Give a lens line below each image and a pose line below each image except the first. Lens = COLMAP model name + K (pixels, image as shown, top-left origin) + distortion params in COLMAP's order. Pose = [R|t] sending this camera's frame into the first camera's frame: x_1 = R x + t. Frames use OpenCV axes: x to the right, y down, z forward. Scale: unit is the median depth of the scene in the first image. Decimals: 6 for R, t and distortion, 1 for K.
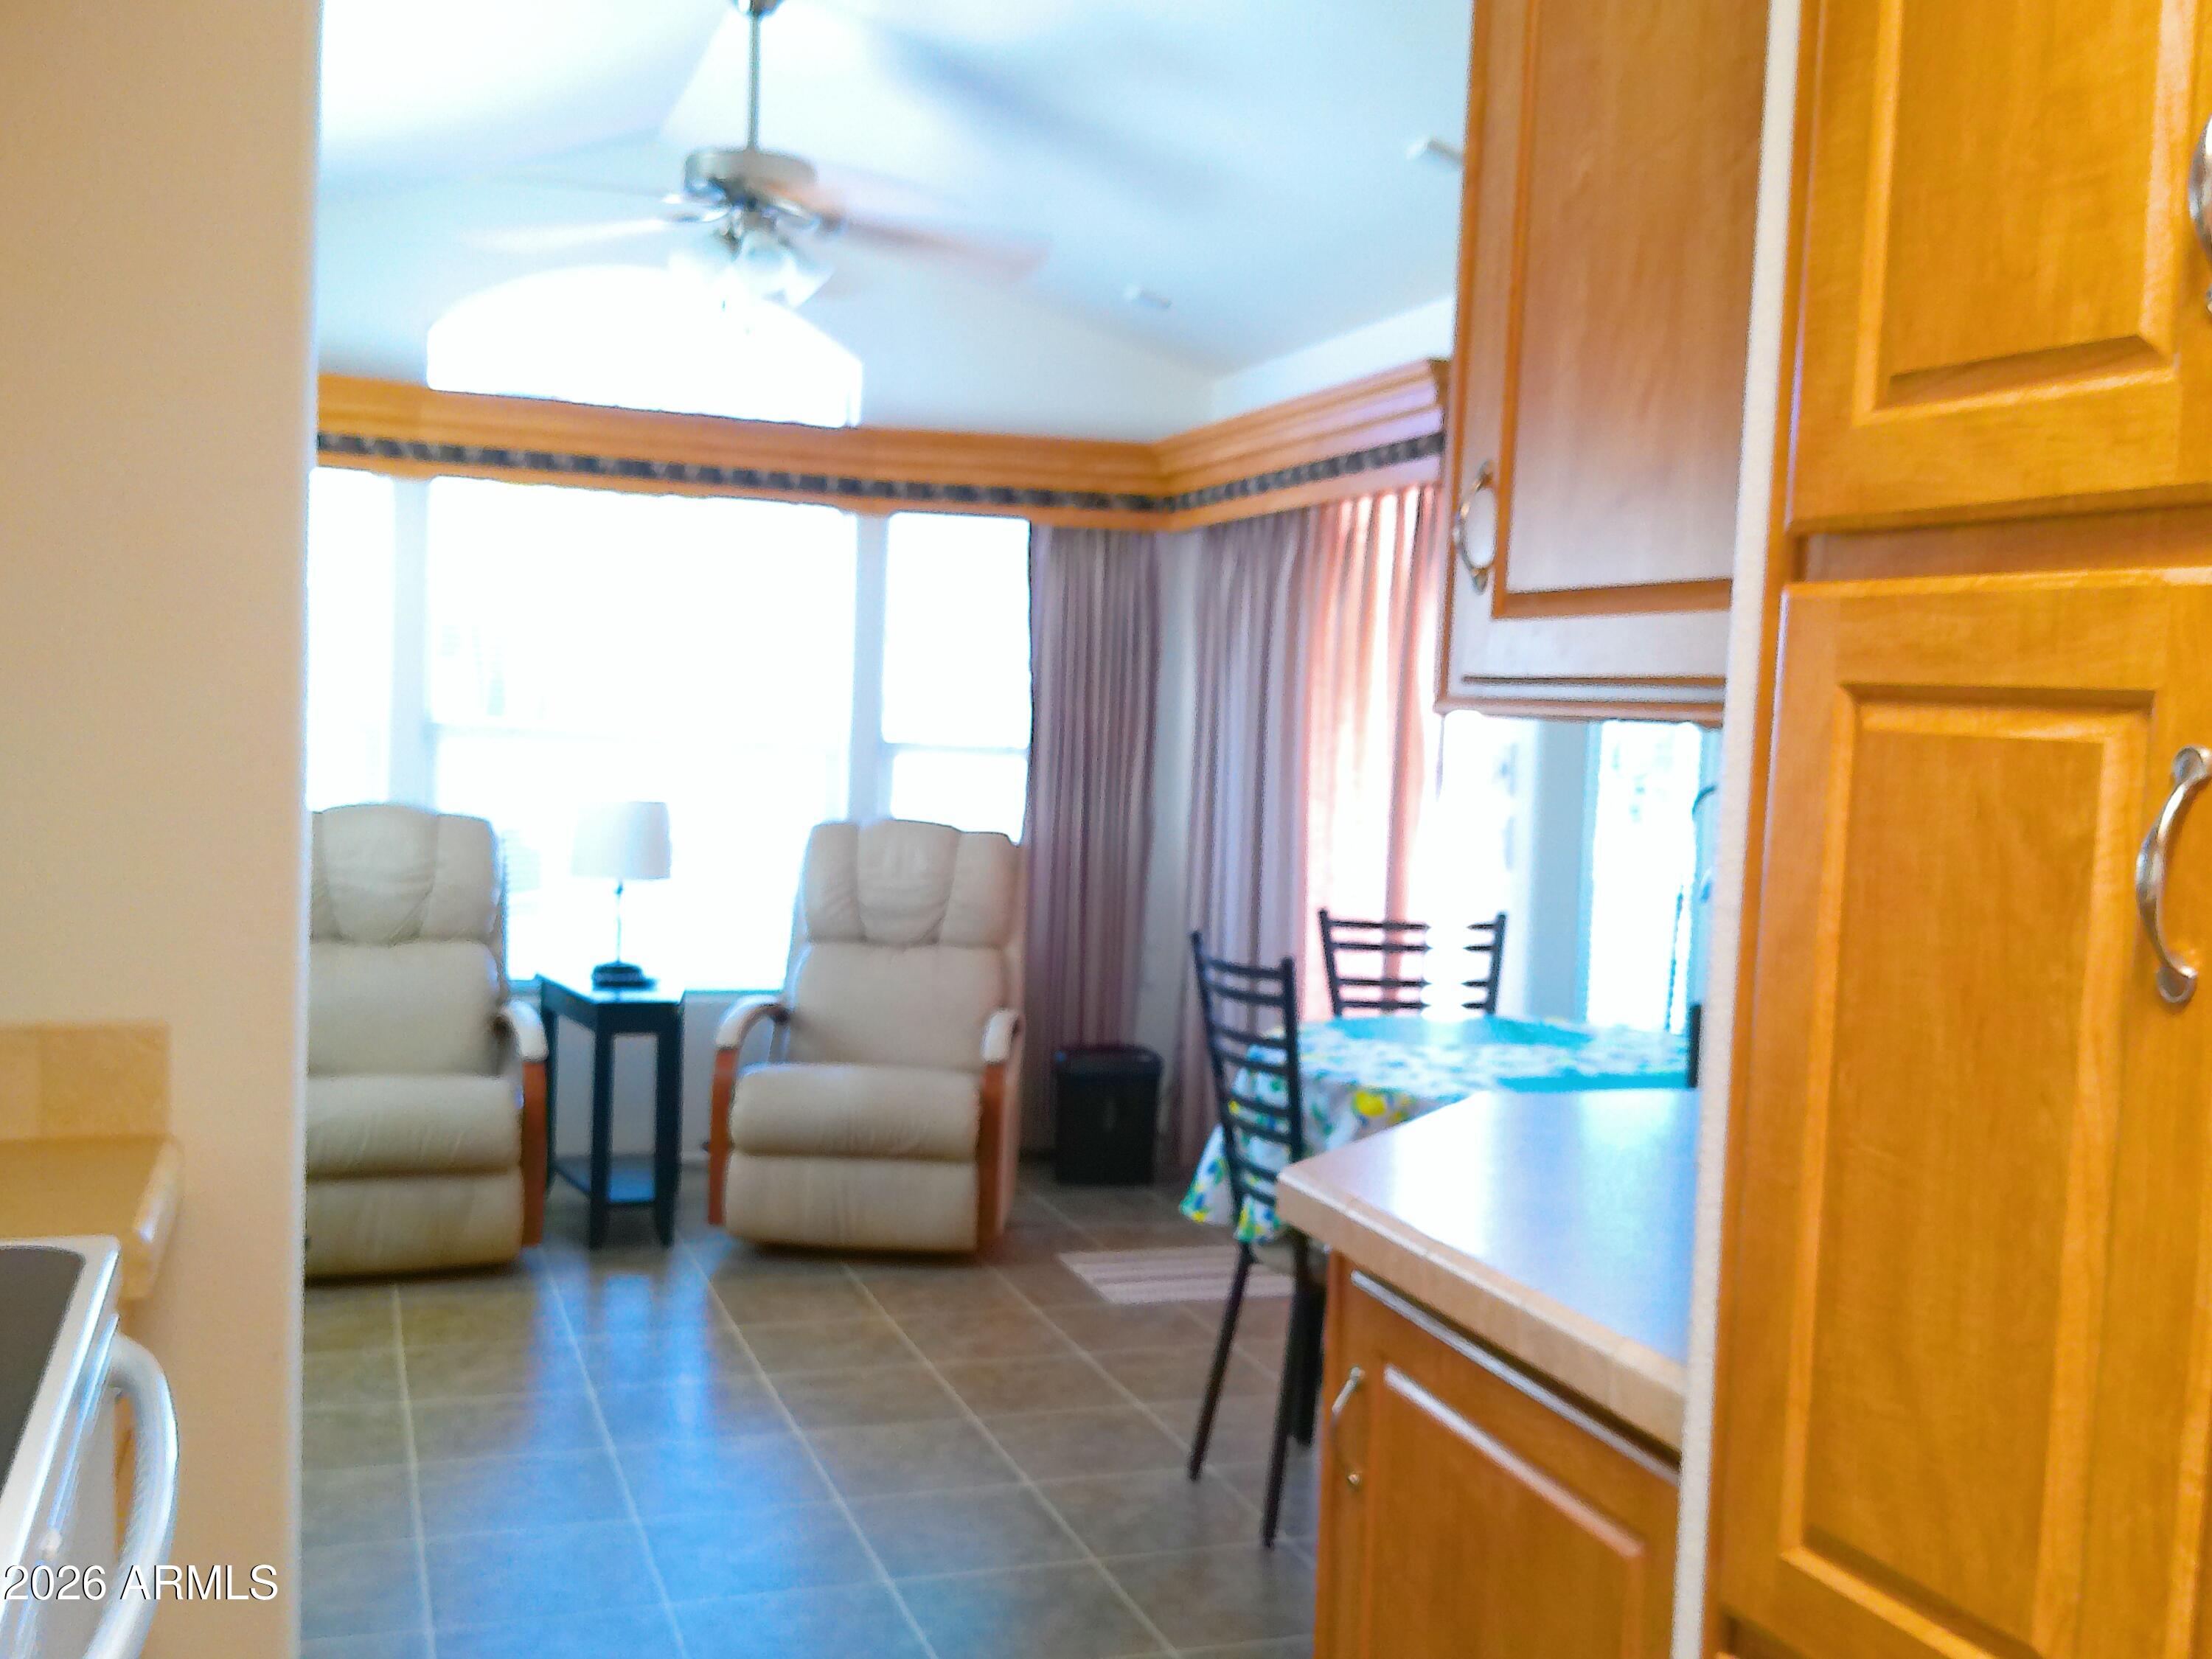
lens RADIAL K [[2114.1, 0, 1099.9], [0, 2114.1, 850.6], [0, 0, 1]] dist [0.071182, -0.165685]
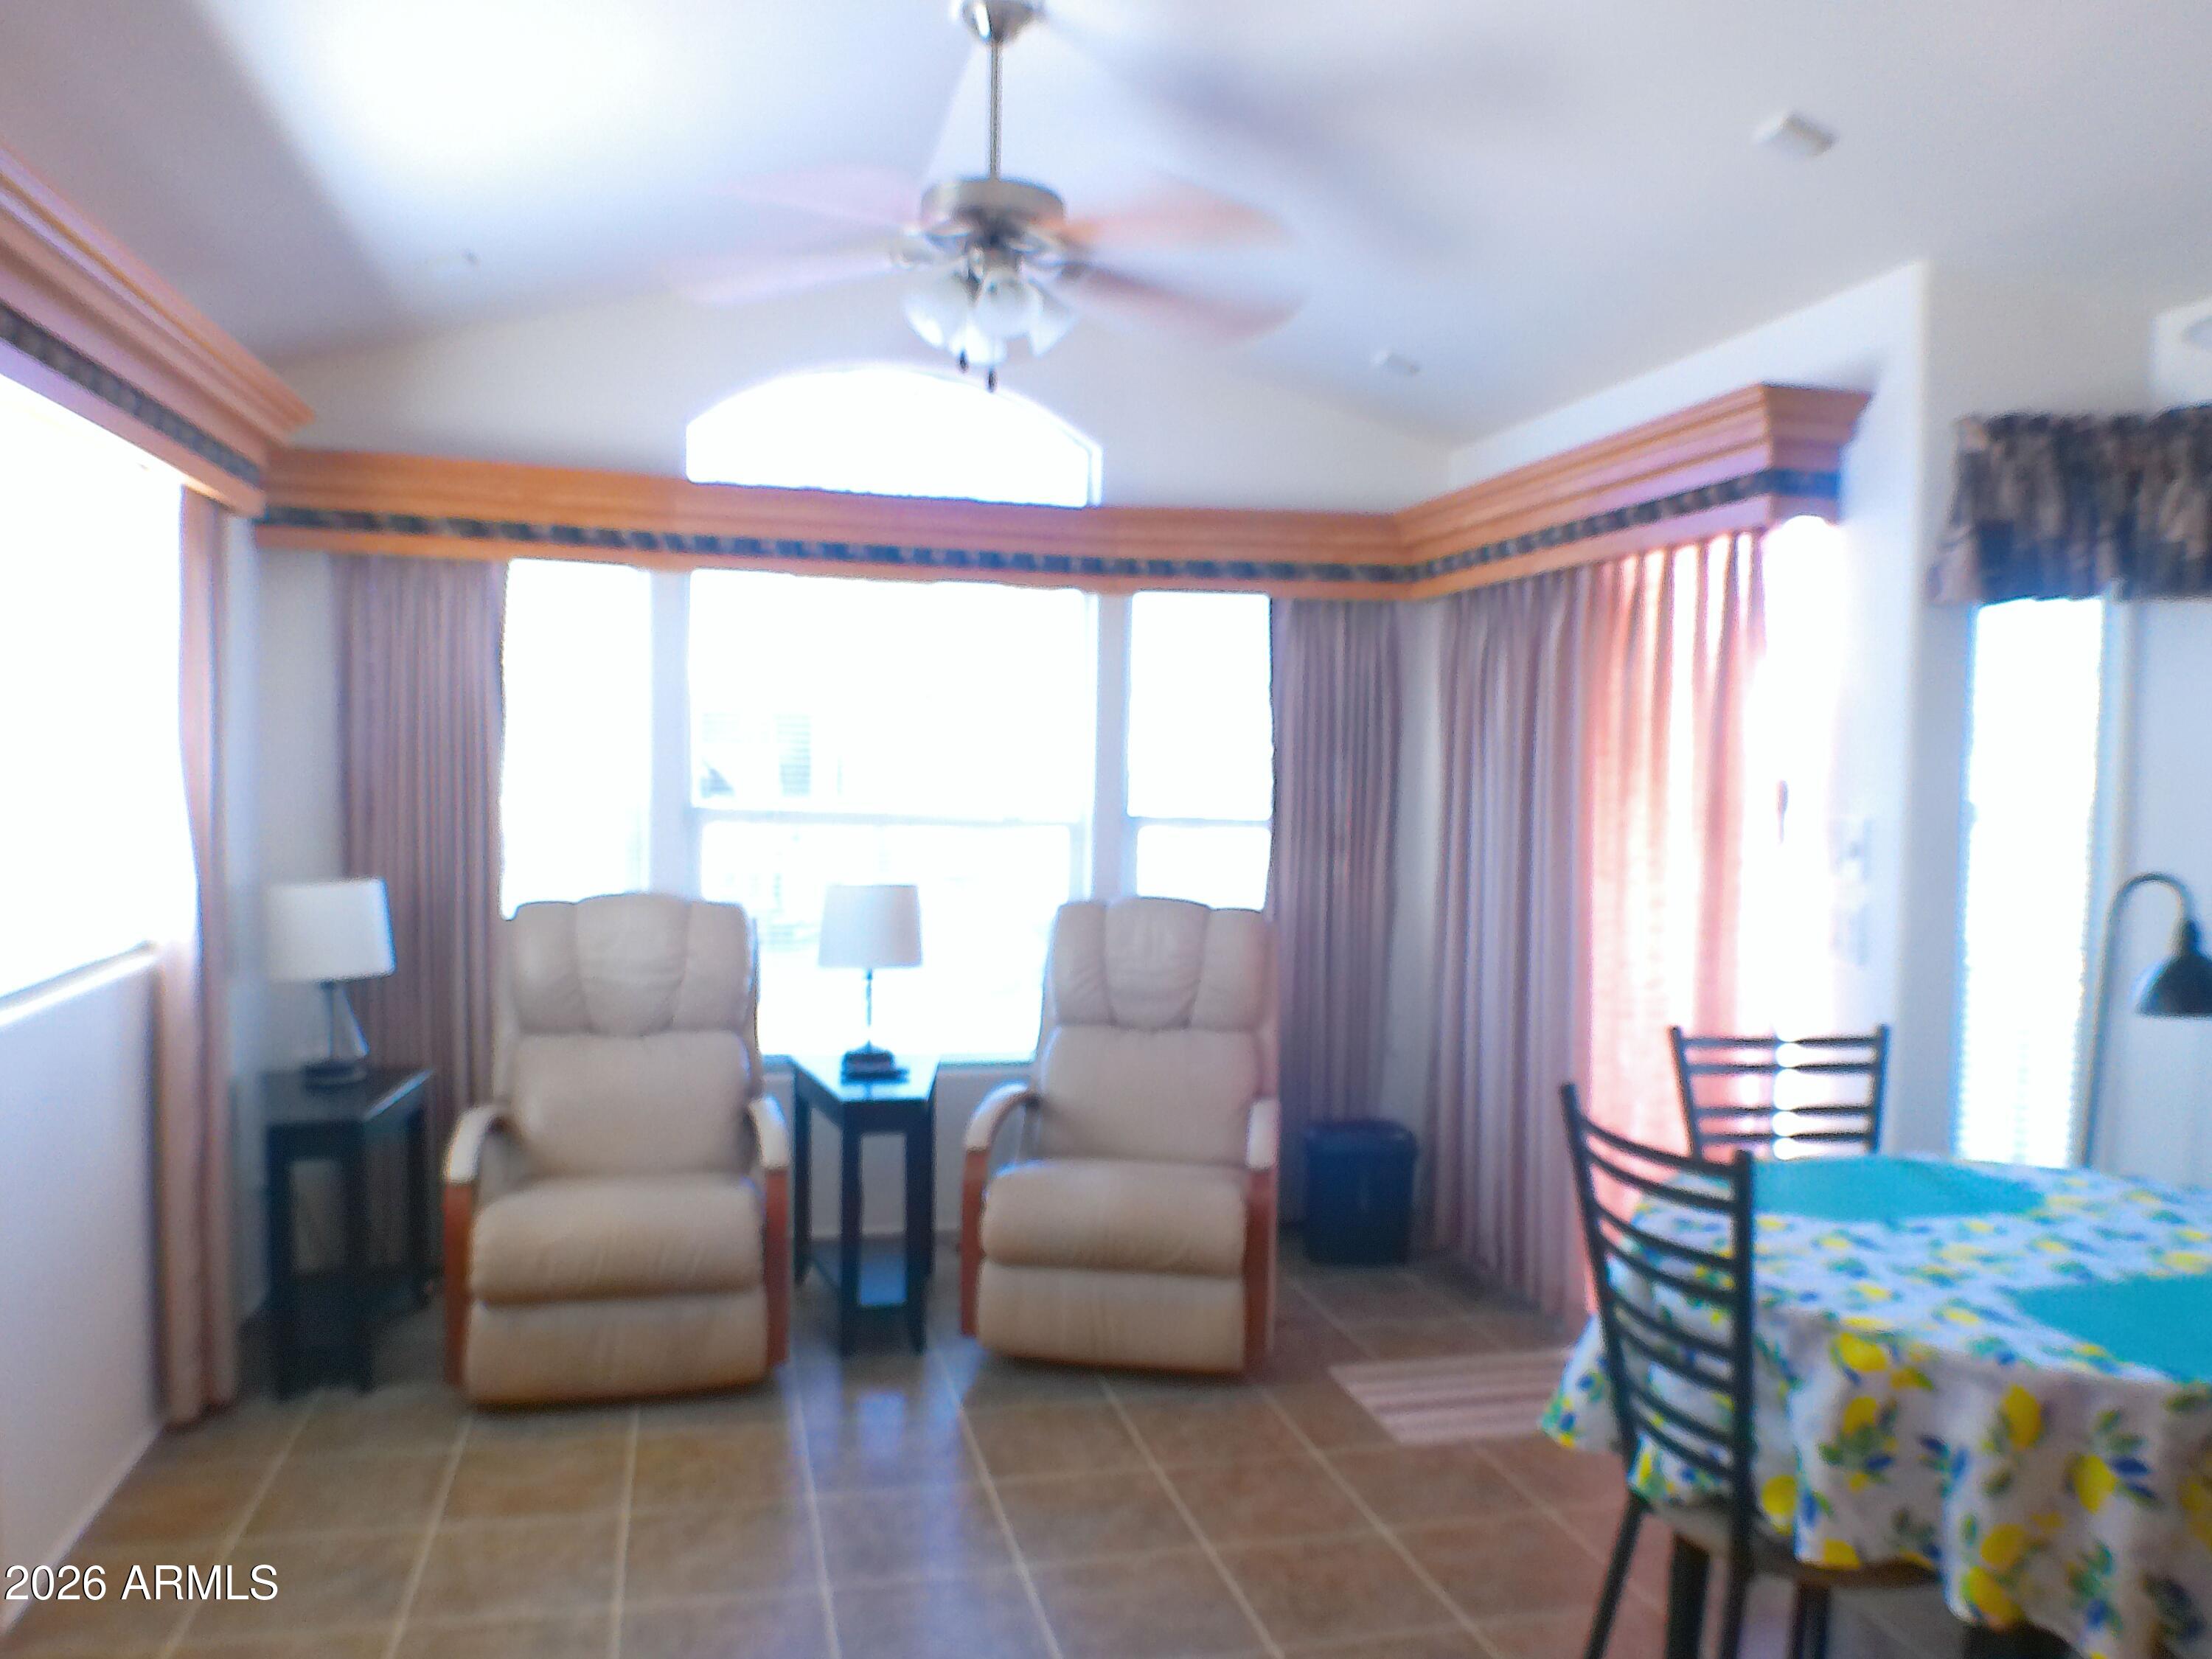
lens RADIAL K [[1629.4, 0, 1107.7], [0, 1629.4, 845.3], [0, 0, 1]] dist [-0.000041, -0.066944]
pose [[0.995160, -0.014735, -0.097159, -0.042209], [0.012968, 0.999739, -0.018795, -0.027102], [0.097410, 0.017444, 0.995091, 0.261021]]
